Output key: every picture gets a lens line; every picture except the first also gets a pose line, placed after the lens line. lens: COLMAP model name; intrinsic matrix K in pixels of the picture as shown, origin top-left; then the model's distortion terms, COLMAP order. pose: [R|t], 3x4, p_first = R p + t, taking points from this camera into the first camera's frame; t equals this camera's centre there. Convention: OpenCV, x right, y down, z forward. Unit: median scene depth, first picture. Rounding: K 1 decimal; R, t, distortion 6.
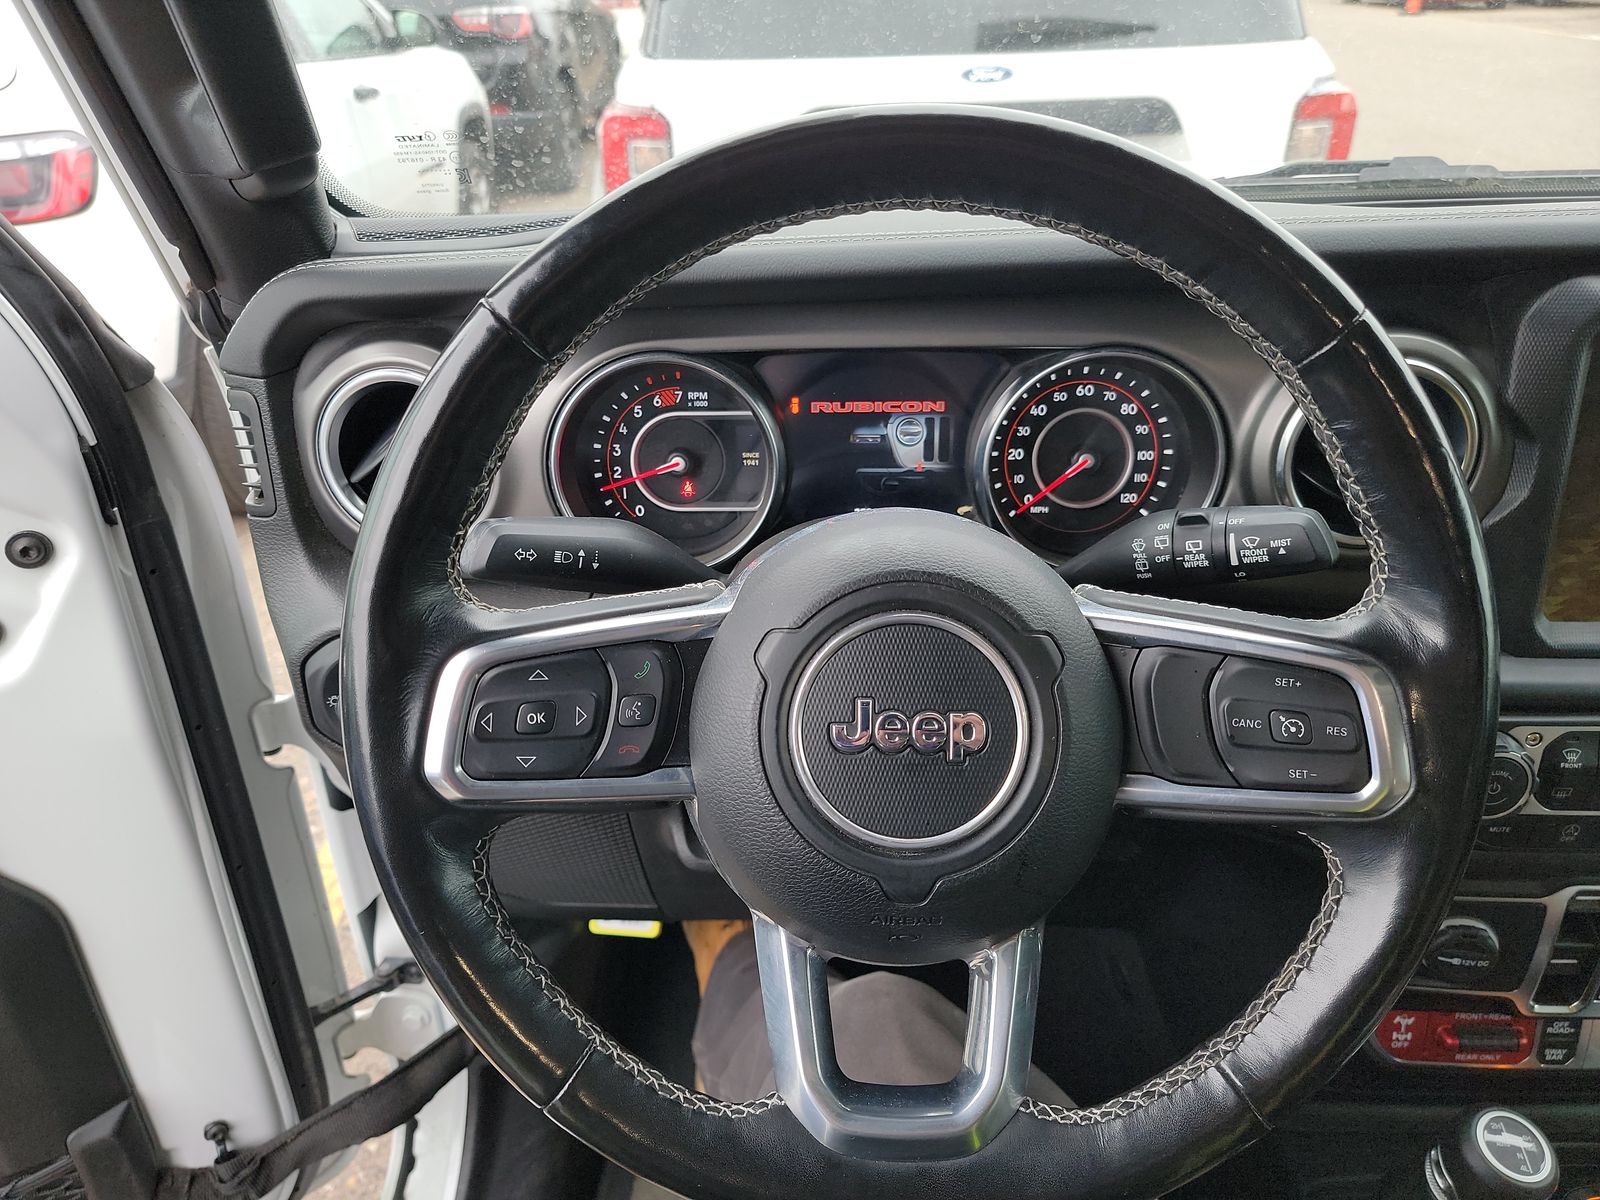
lens RADIAL K [[1105.2, 0, 797.6], [0, 1105.2, 608.9], [0, 0, 1]] dist [-0.008596, -0.003448]
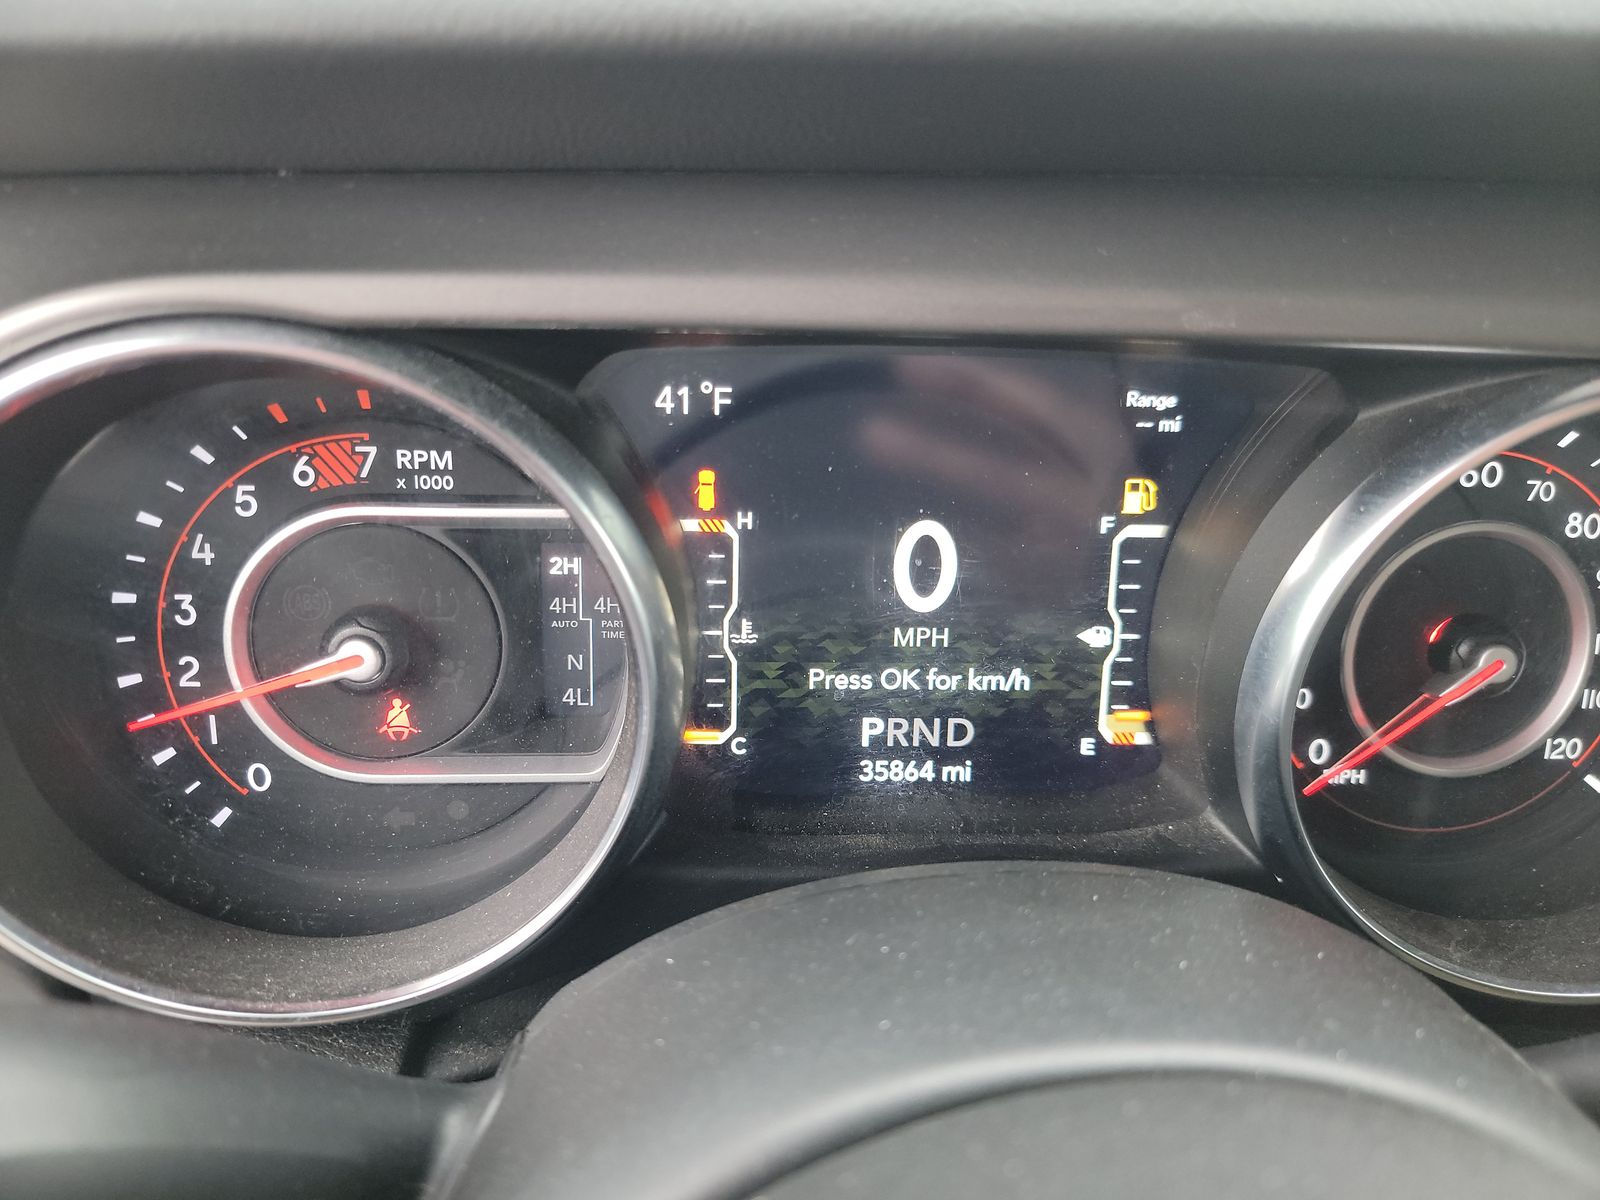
lens RADIAL K [[1105.2, 0, 810.0], [0, 1105.2, 593.2], [0, 0, 1]] dist [-0.008596, -0.003448]
pose [[0.992736, 0.010482, 0.119855, -0.011193], [-0.006362, 0.999377, -0.034706, -0.139607], [-0.120144, 0.033692, 0.992185, 0.641685]]
